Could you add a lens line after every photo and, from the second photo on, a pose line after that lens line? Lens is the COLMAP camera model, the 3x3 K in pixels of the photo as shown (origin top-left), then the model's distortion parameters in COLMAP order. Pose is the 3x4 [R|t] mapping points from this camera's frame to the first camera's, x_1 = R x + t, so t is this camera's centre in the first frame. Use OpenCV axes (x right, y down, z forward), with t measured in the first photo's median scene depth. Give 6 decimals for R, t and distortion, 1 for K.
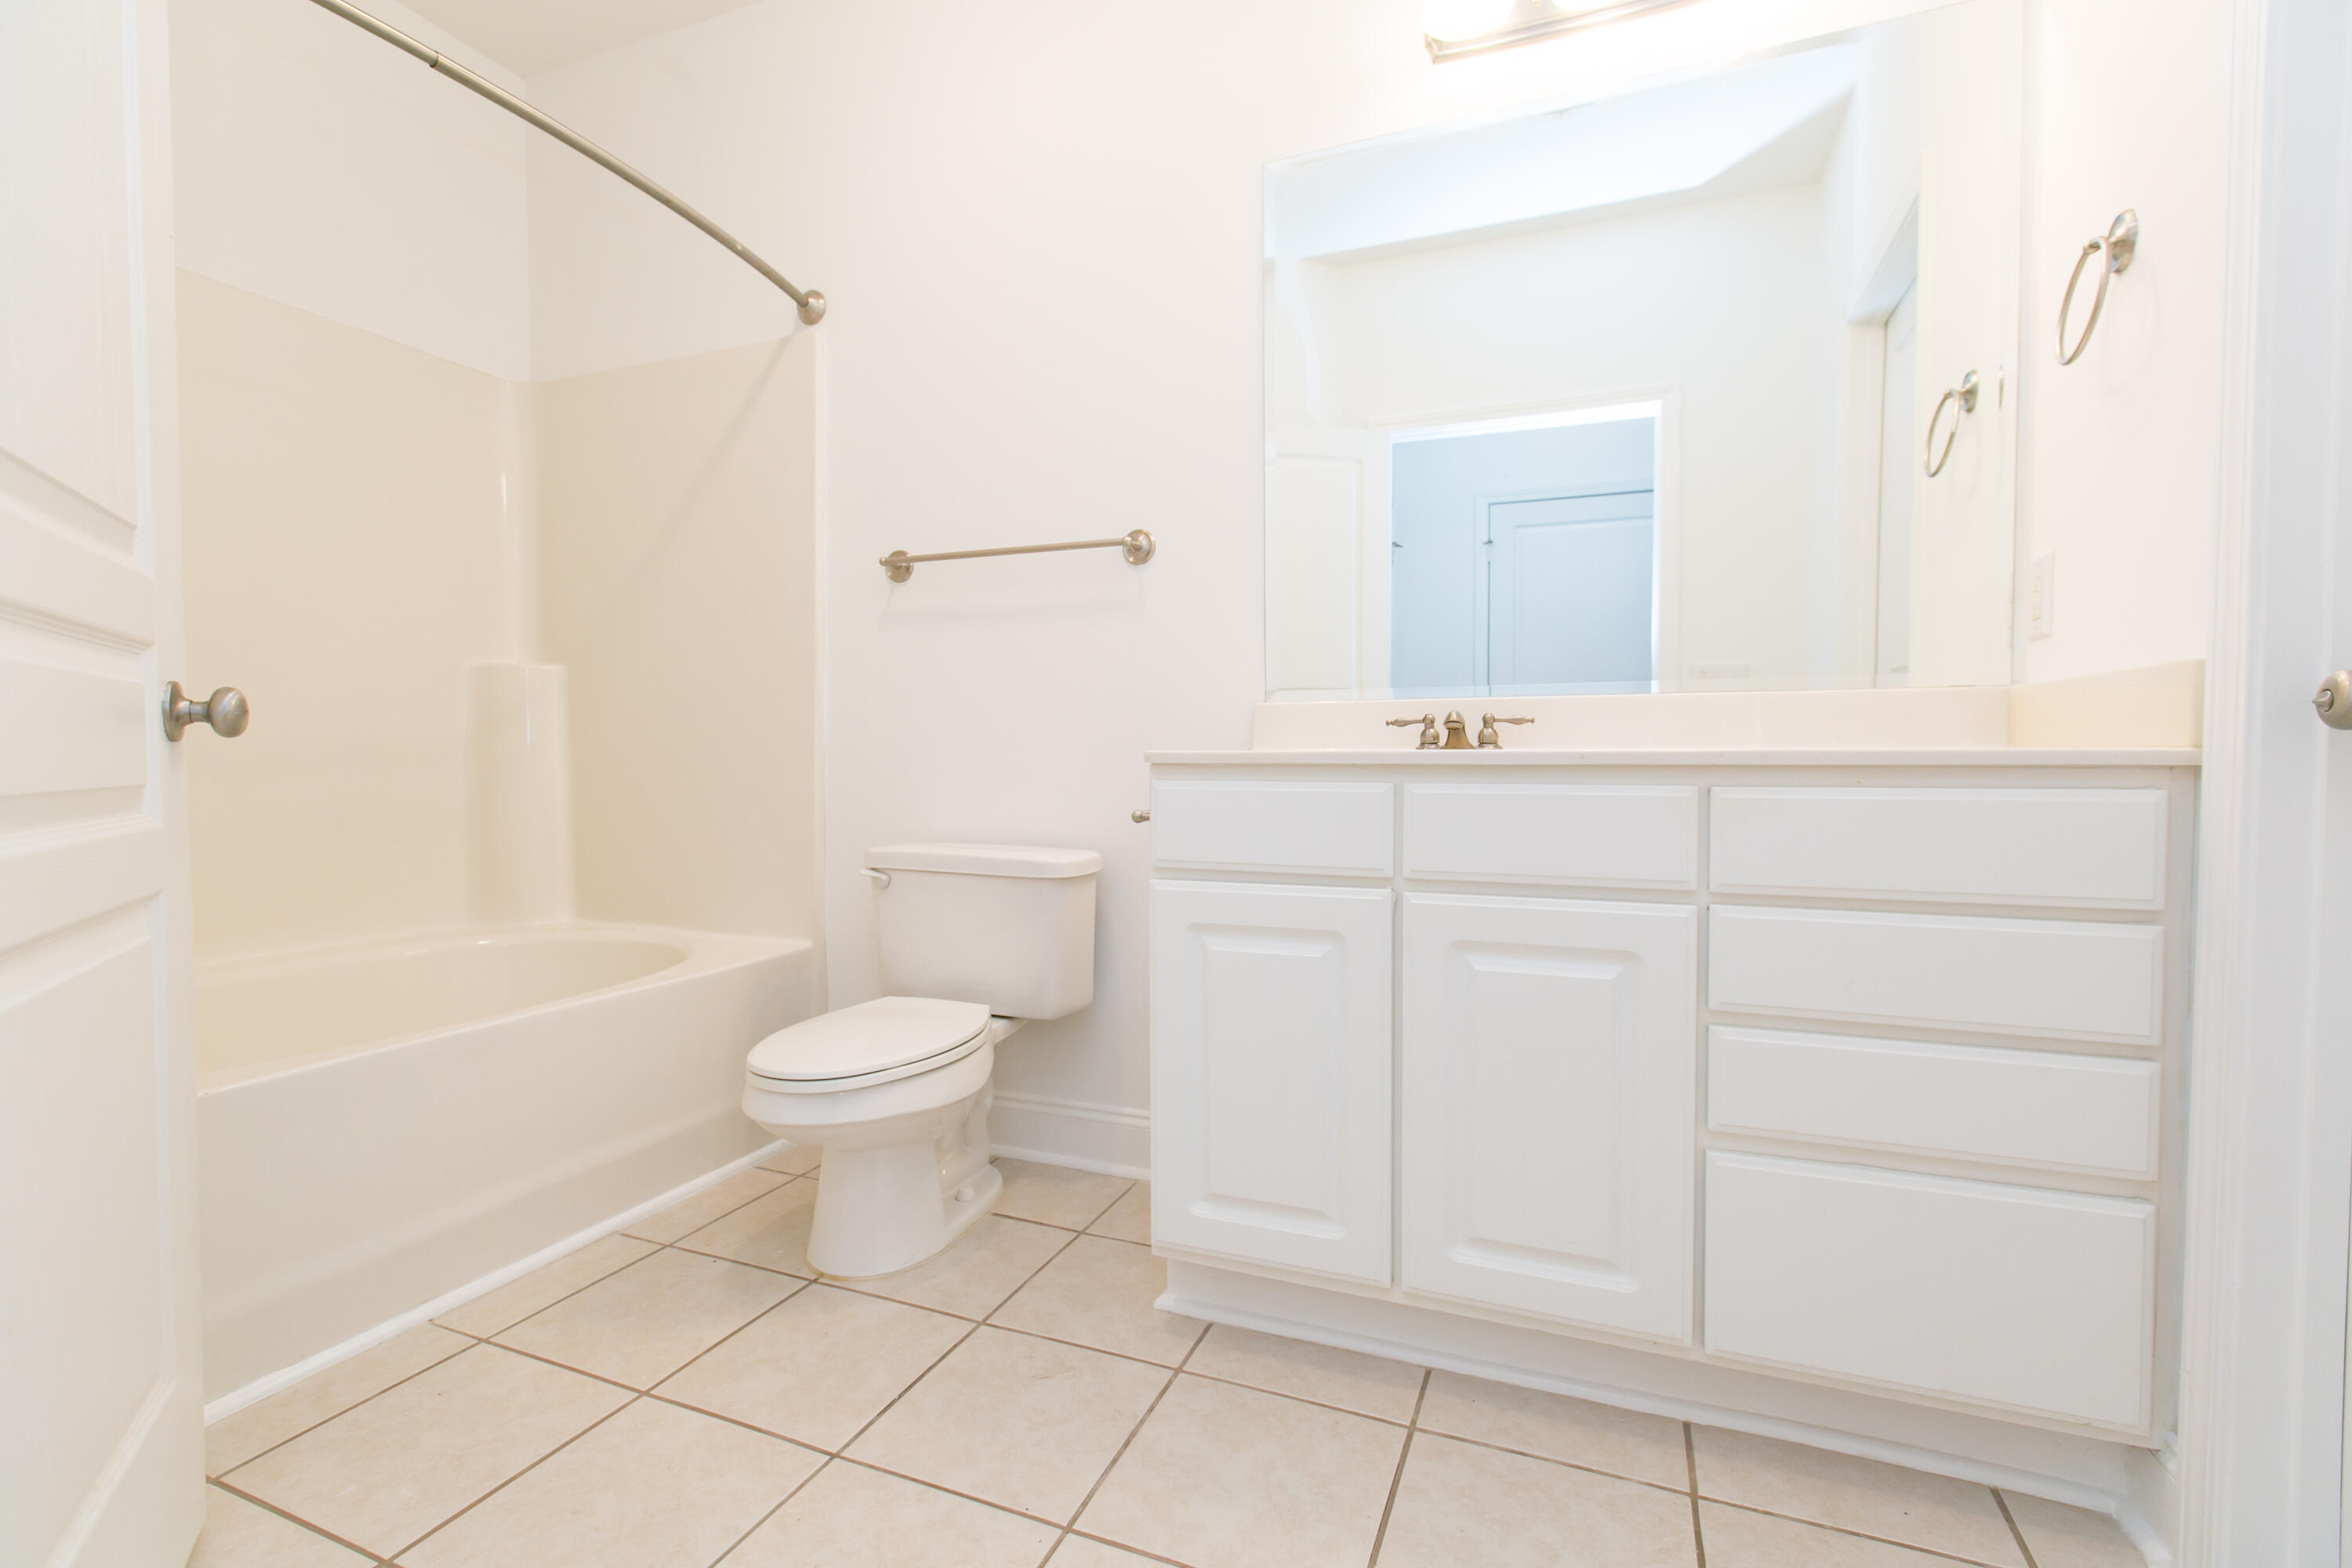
lens RADIAL K [[1039.8, 0, 1175.6], [0, 1039.8, 781.0], [0, 0, 1]] dist [0.002391, 0.000673]
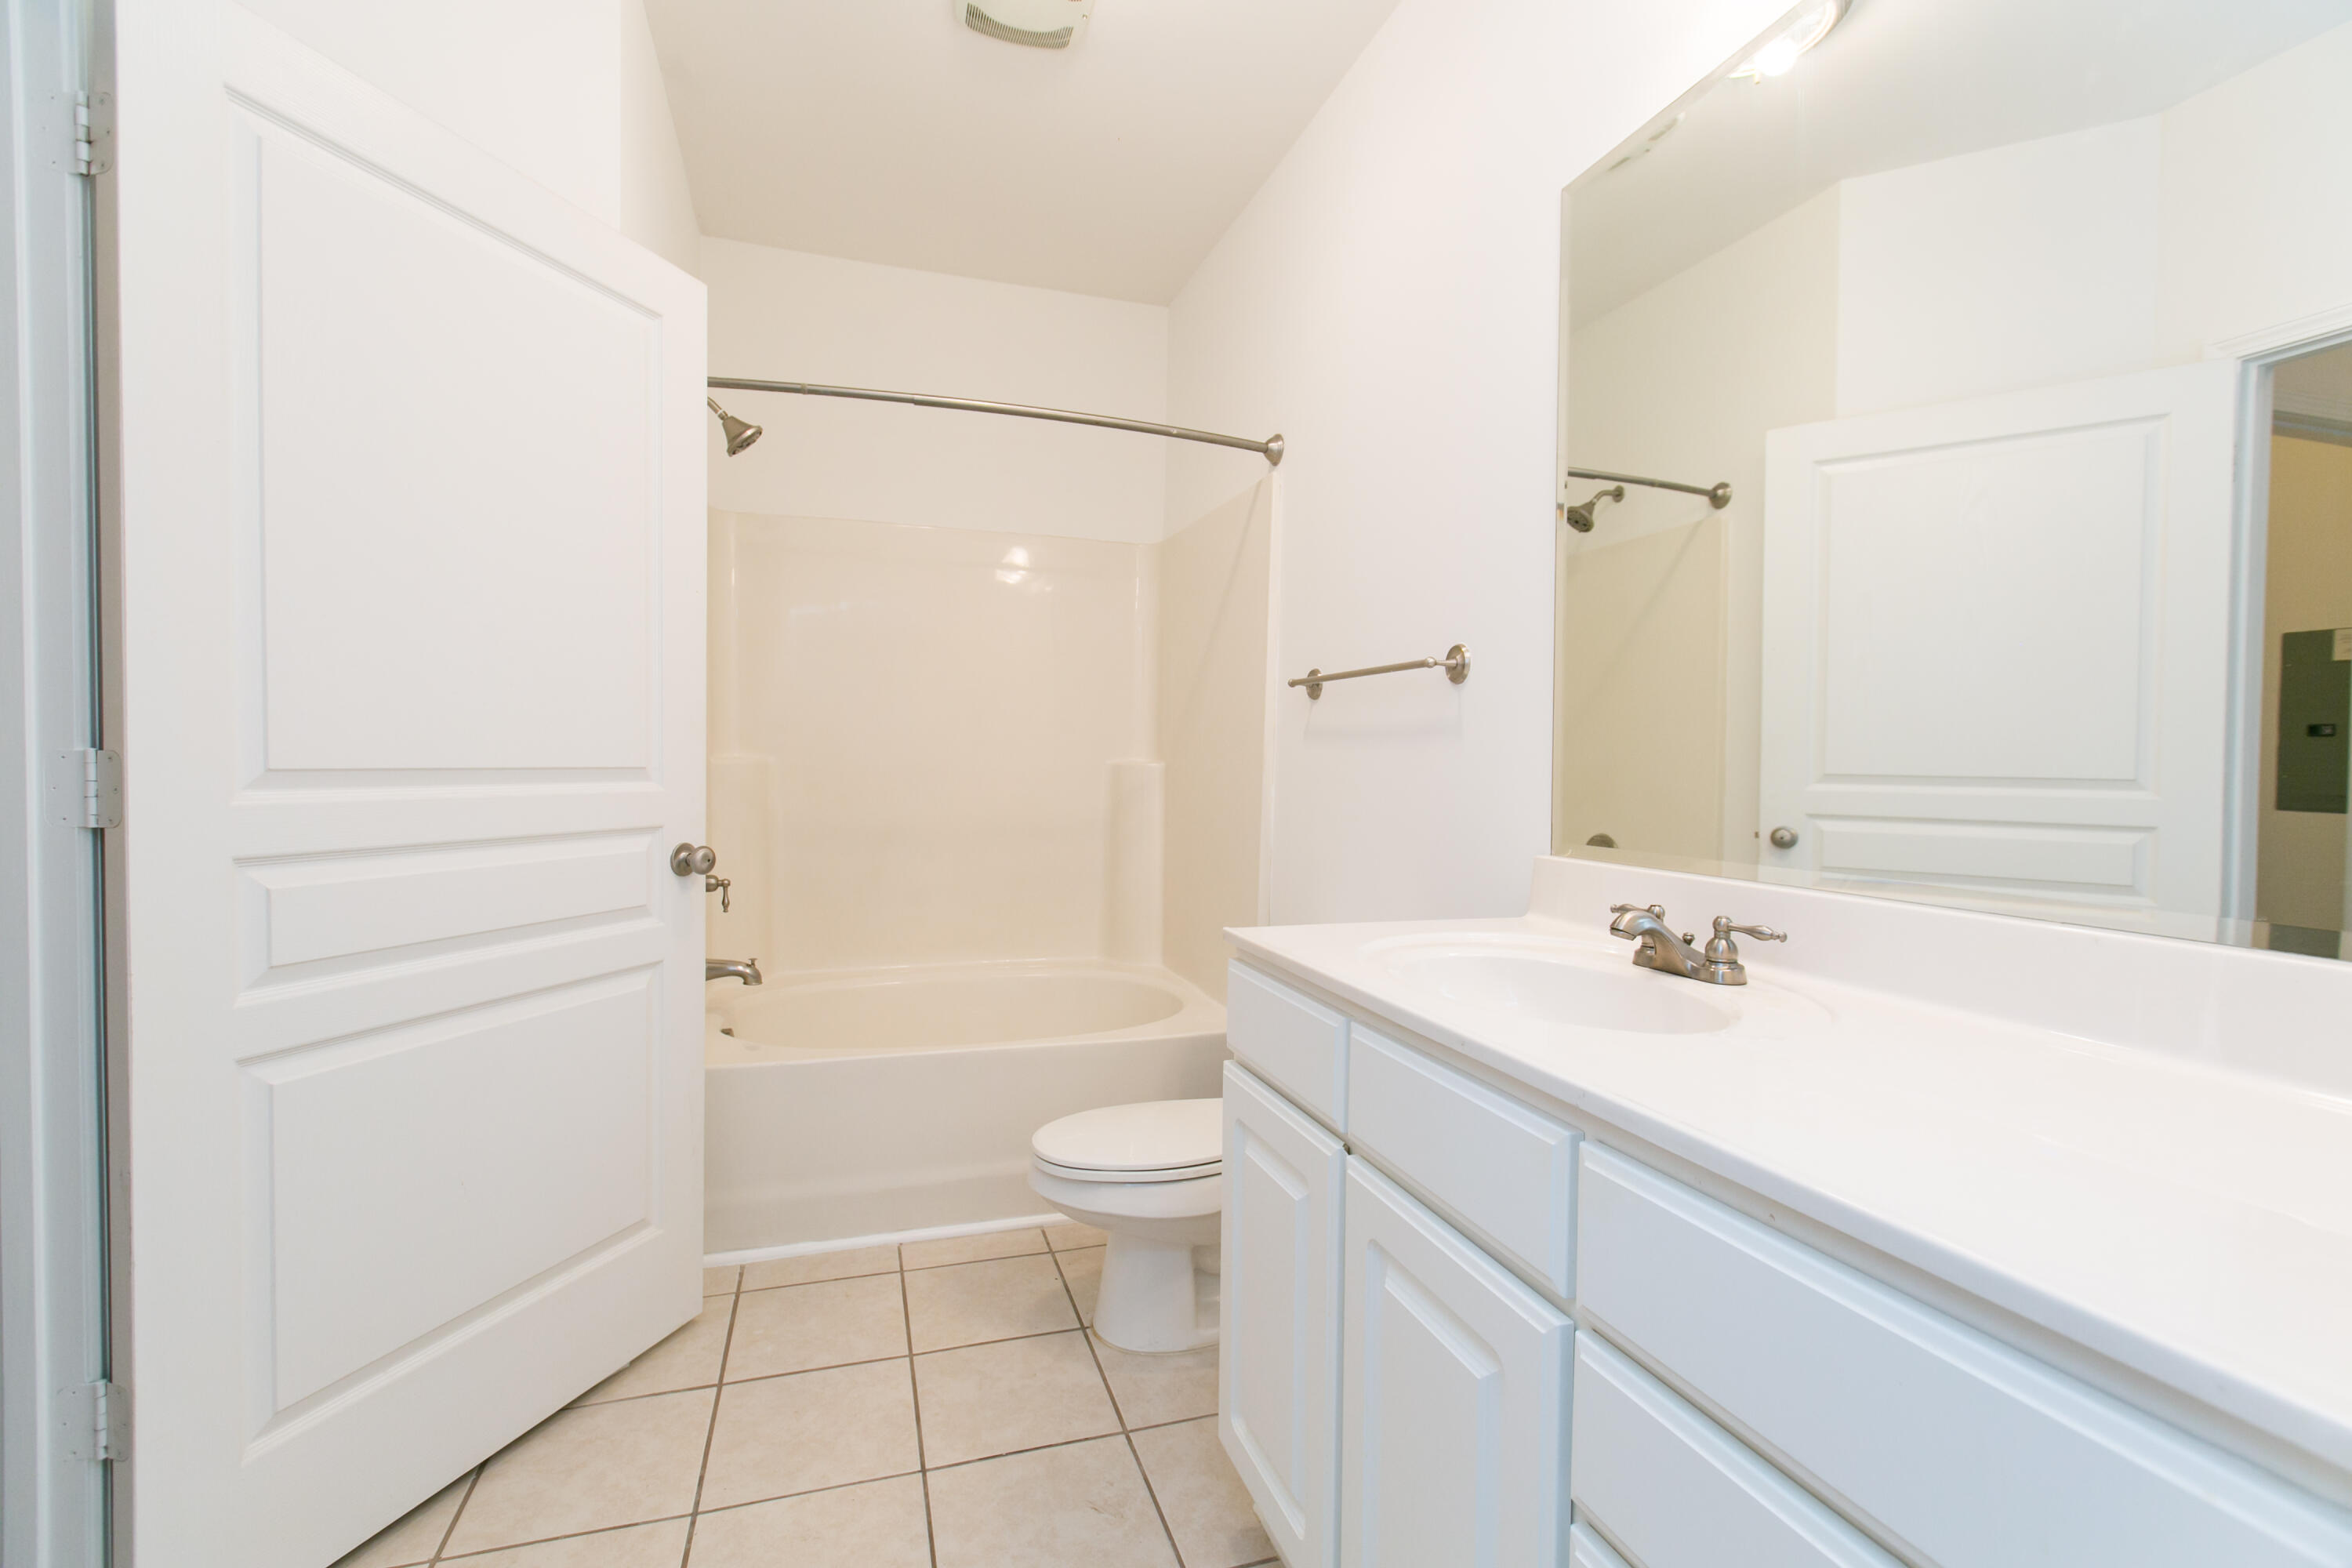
lens RADIAL K [[1039.8, 0, 1176.2], [0, 1039.8, 780.2], [0, 0, 1]] dist [0.002391, 0.000673]
pose [[0.652438, 0.024215, -0.757455, 0.485516], [-0.033295, 0.999440, 0.003272, -0.120846], [0.757110, 0.023085, 0.652879, 0.236394]]
